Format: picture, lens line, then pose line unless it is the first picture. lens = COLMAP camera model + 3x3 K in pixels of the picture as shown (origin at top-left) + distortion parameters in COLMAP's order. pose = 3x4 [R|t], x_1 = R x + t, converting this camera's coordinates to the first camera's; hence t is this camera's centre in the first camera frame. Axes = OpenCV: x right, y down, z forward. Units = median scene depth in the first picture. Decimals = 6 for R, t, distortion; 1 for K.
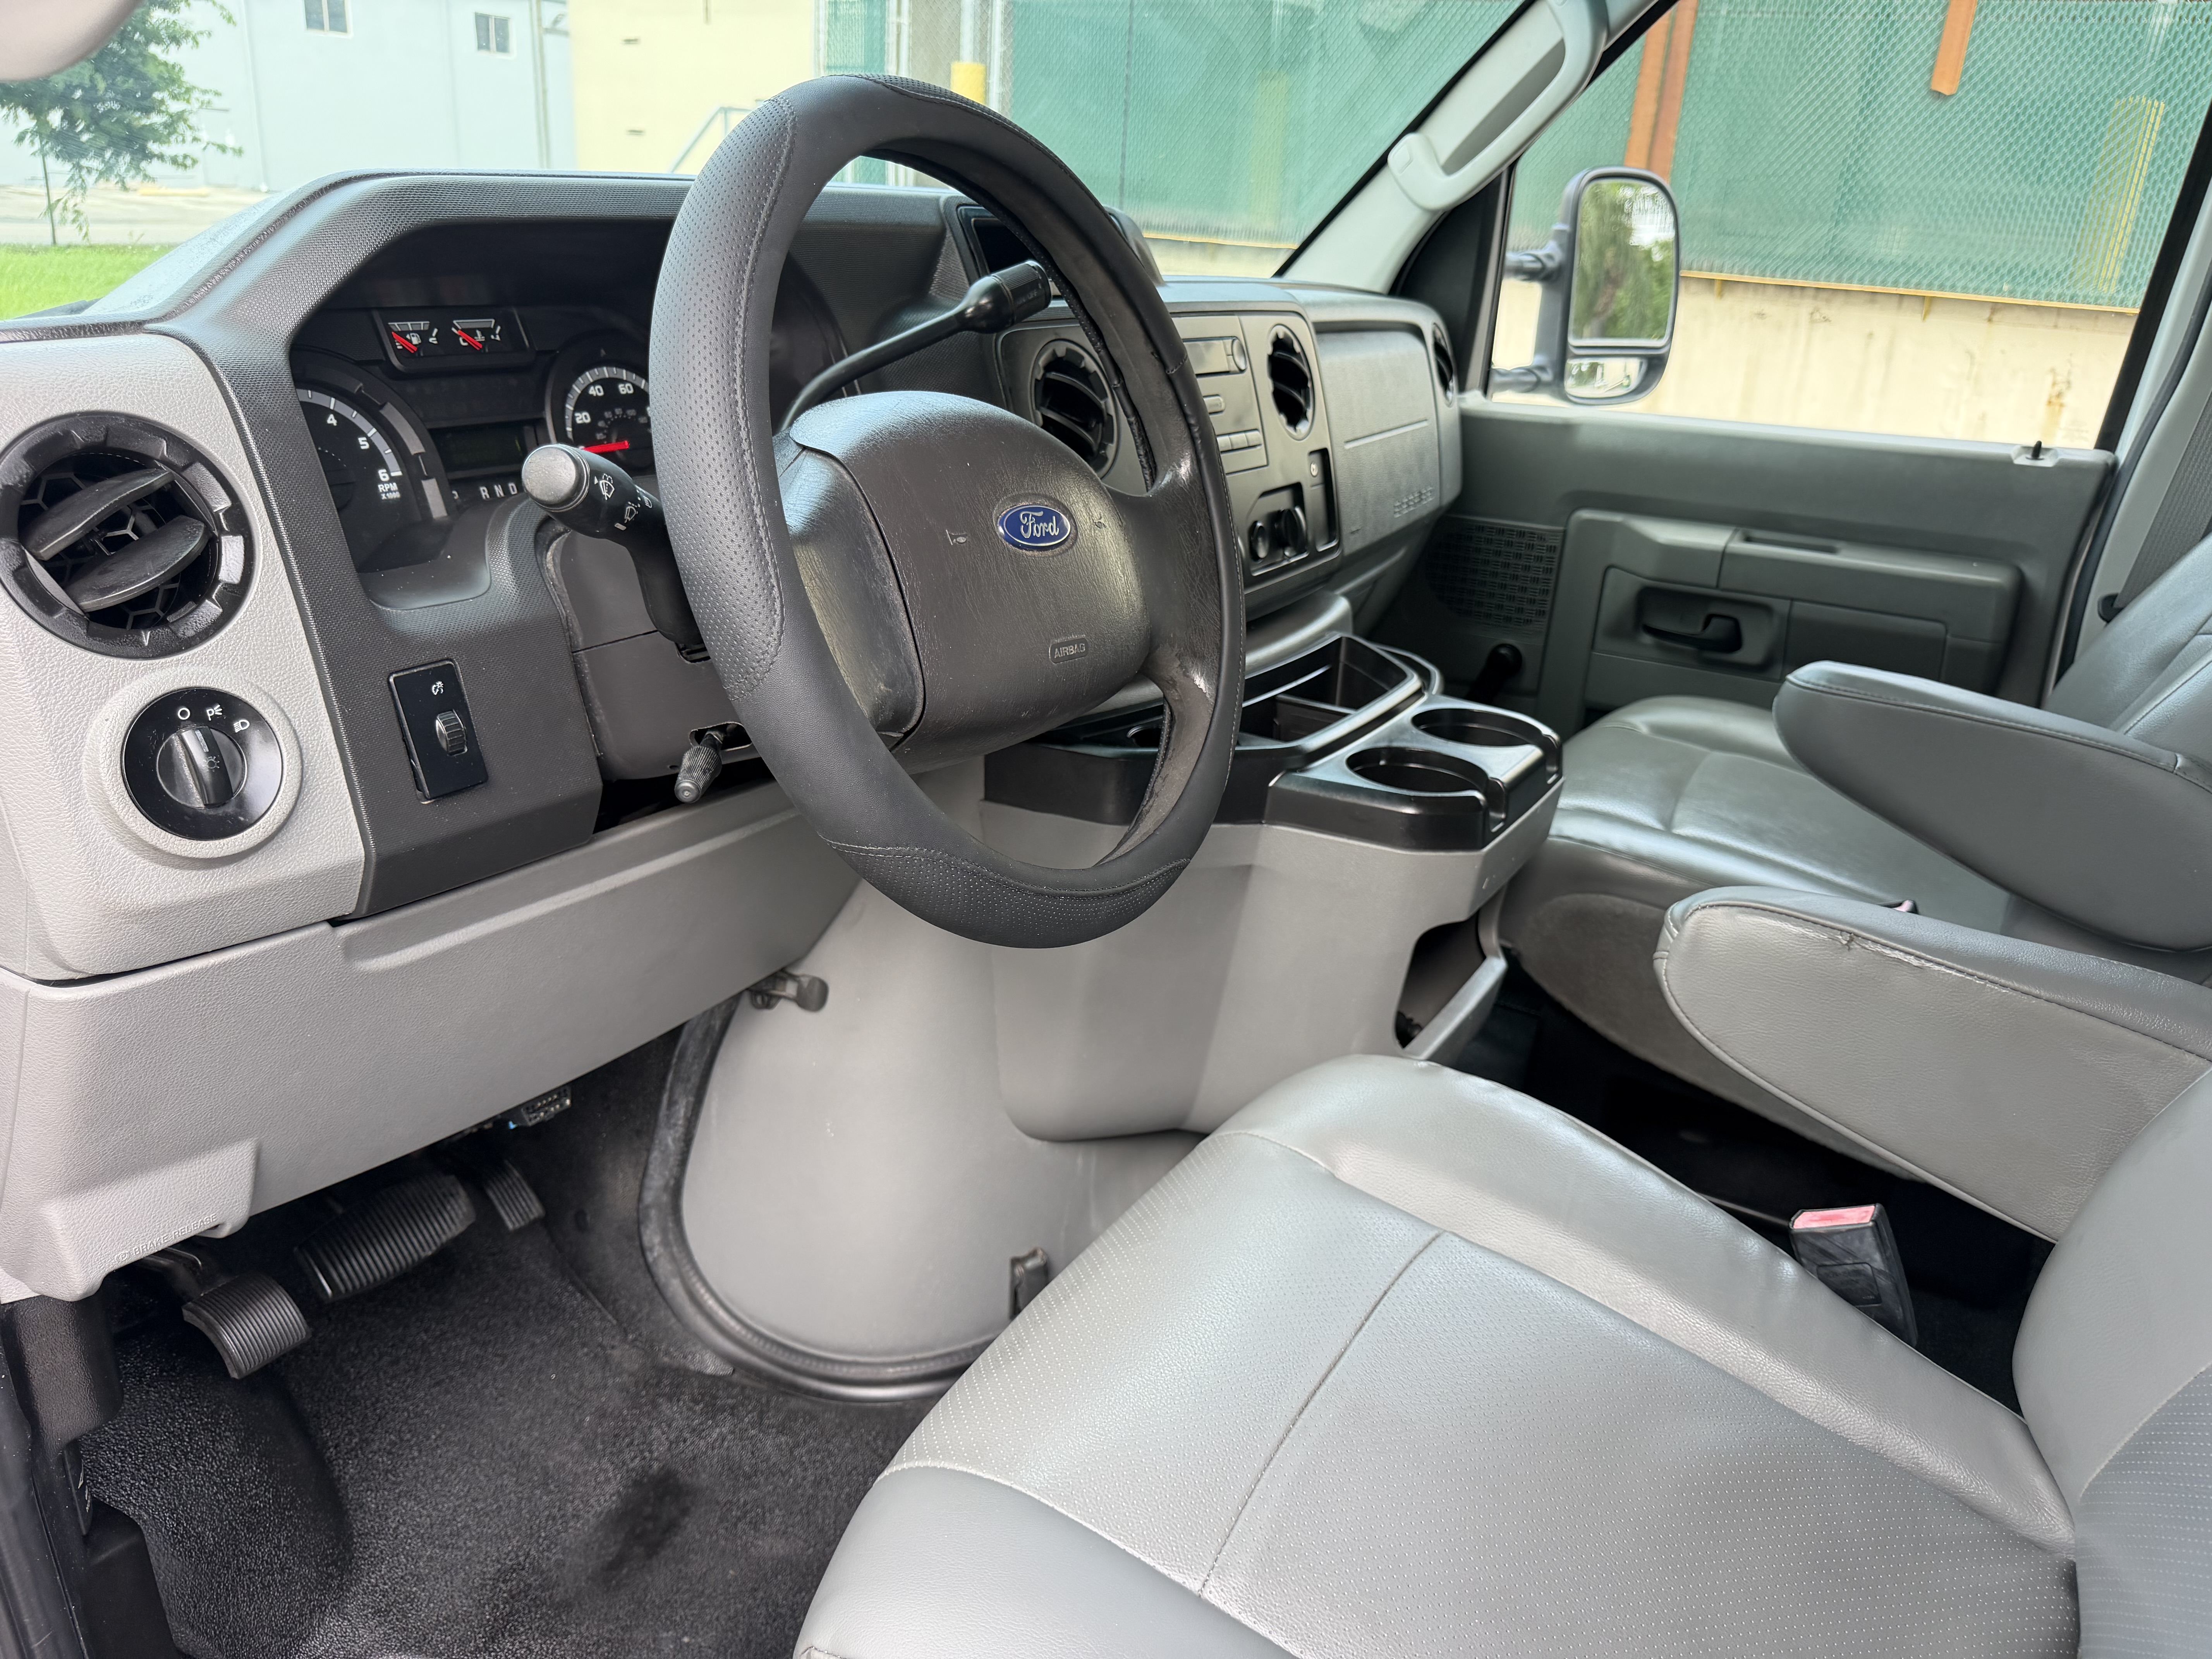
lens RADIAL K [[1571.9, 0, 1098.0], [0, 1571.9, 822.7], [0, 0, 1]] dist [0.019414, -0.031511]
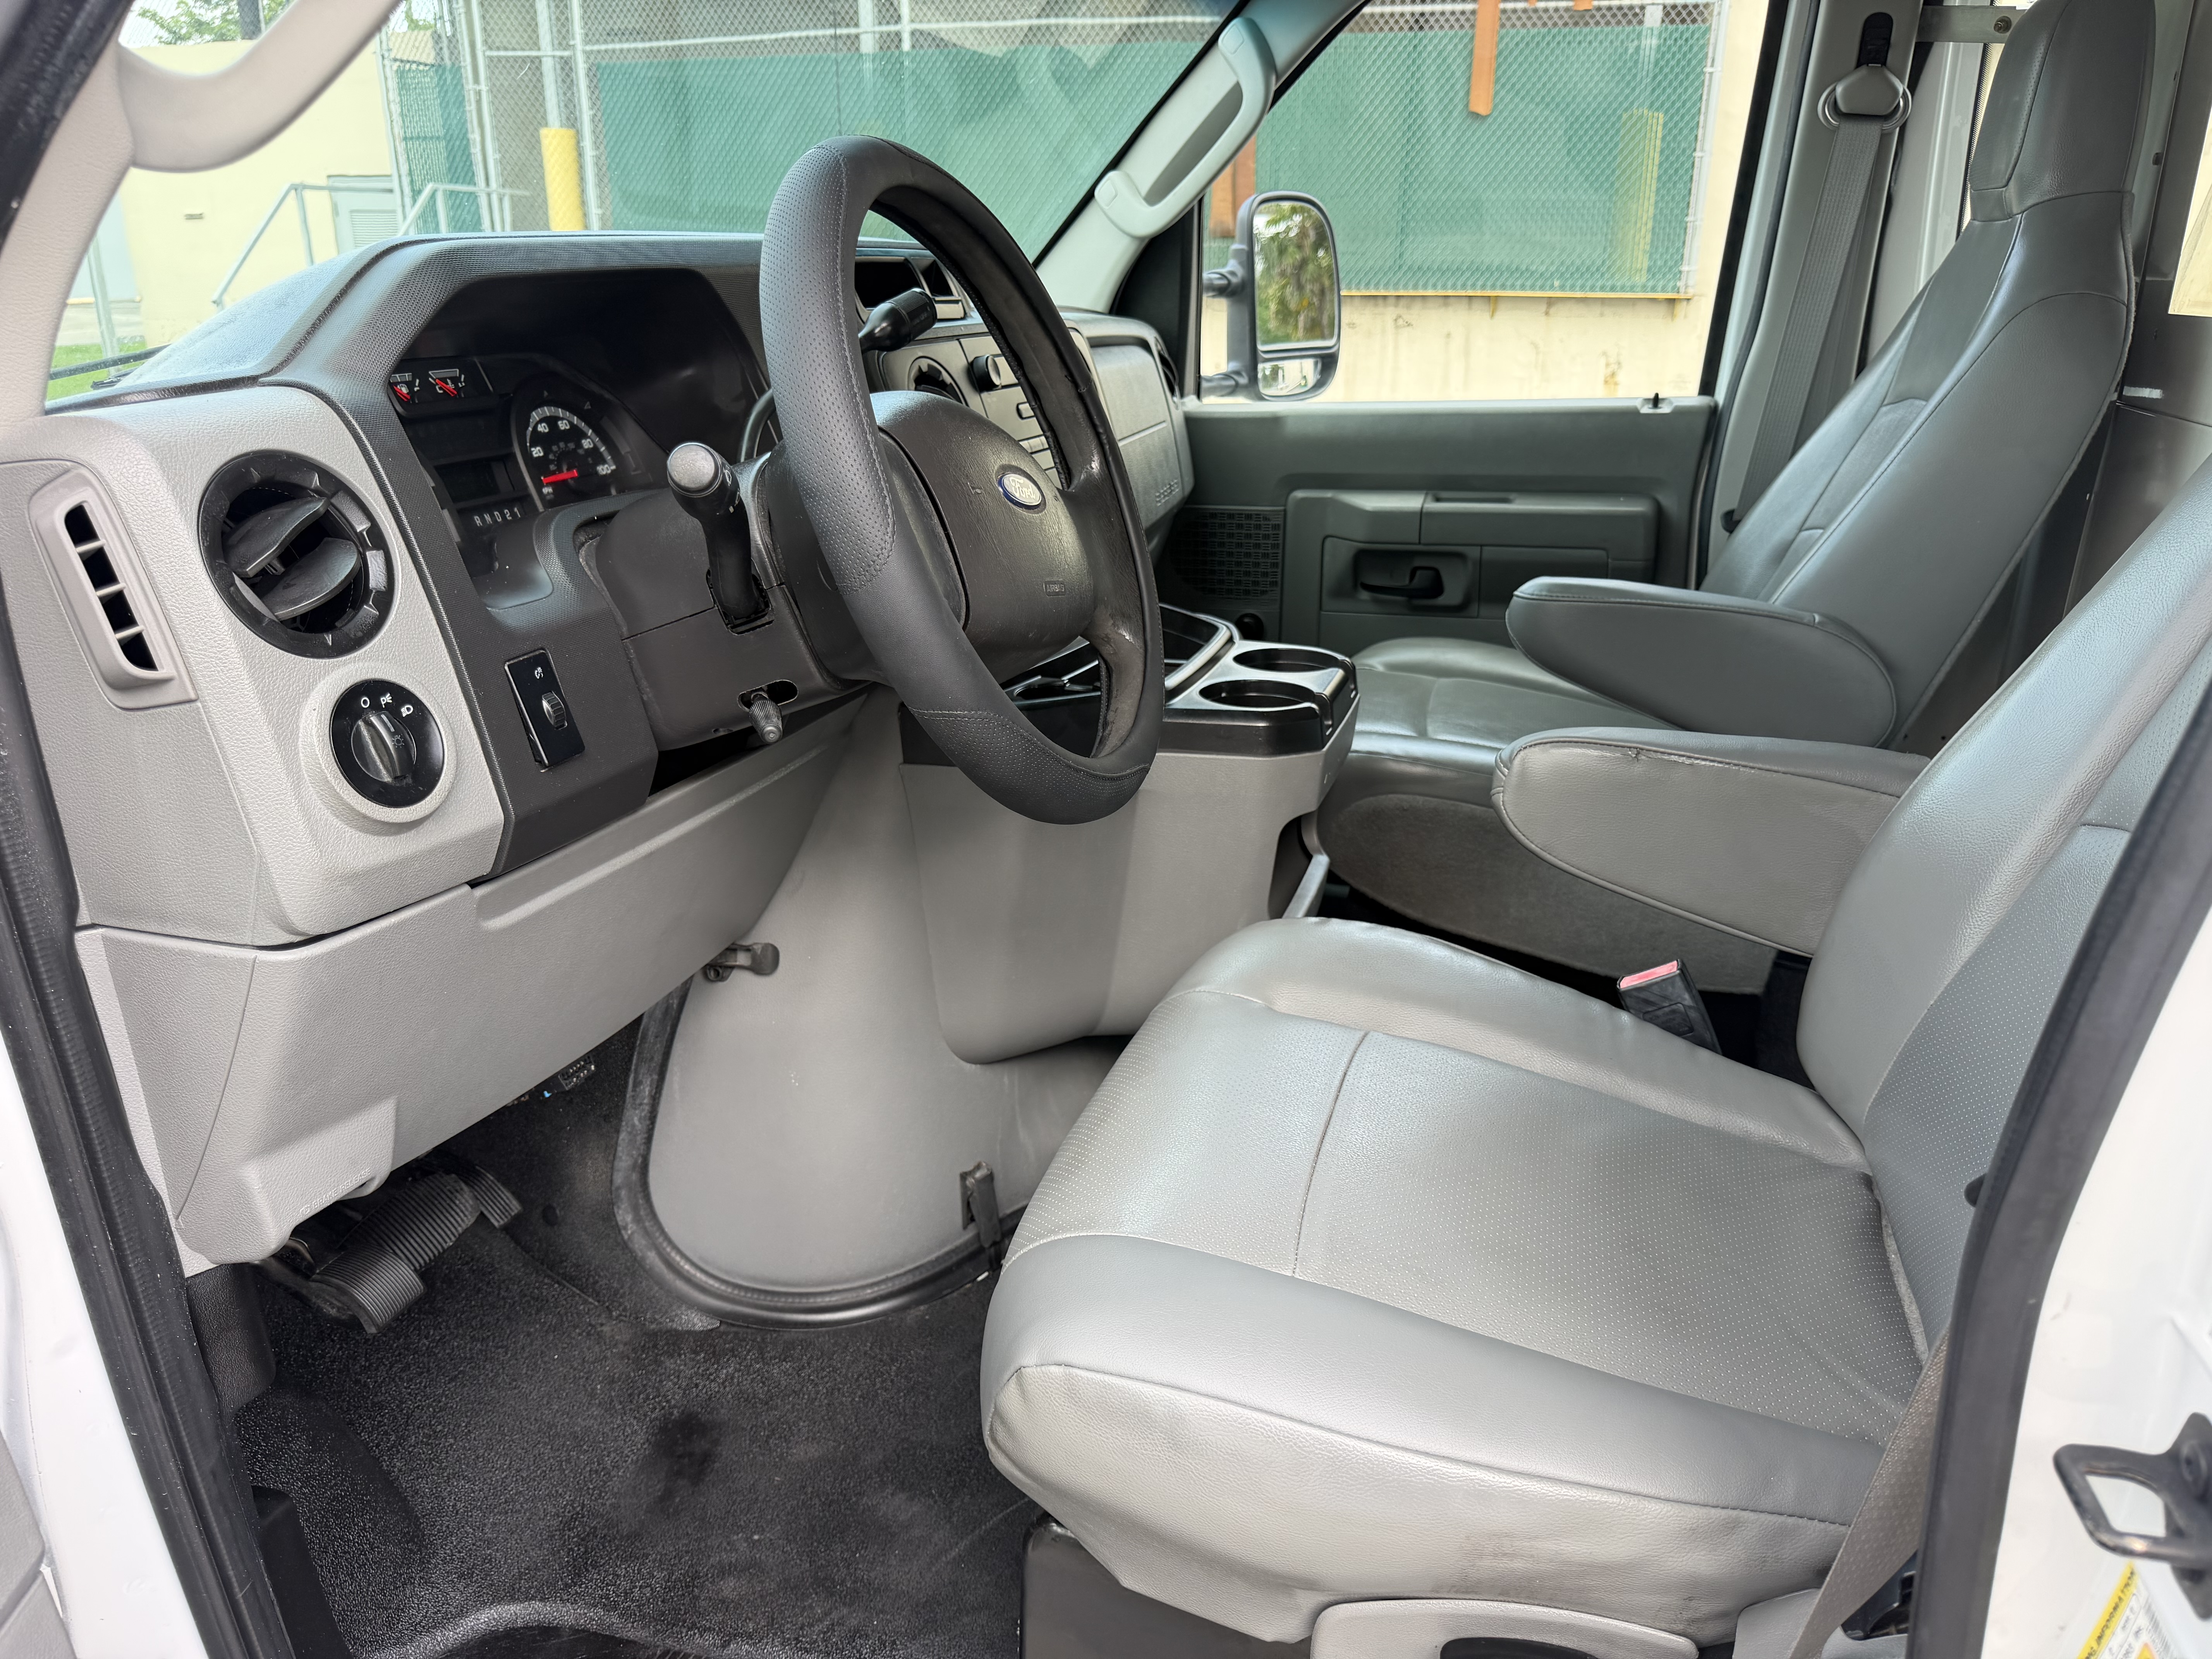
lens RADIAL K [[1571.9, 0, 1092.6], [0, 1571.9, 833.5], [0, 0, 1]] dist [0.019414, -0.031511]
pose [[0.970164, -0.134989, 0.201395, -0.170991], [0.139031, 0.990270, -0.005999, 0.060914], [-0.198625, 0.033820, 0.979492, -0.139013]]
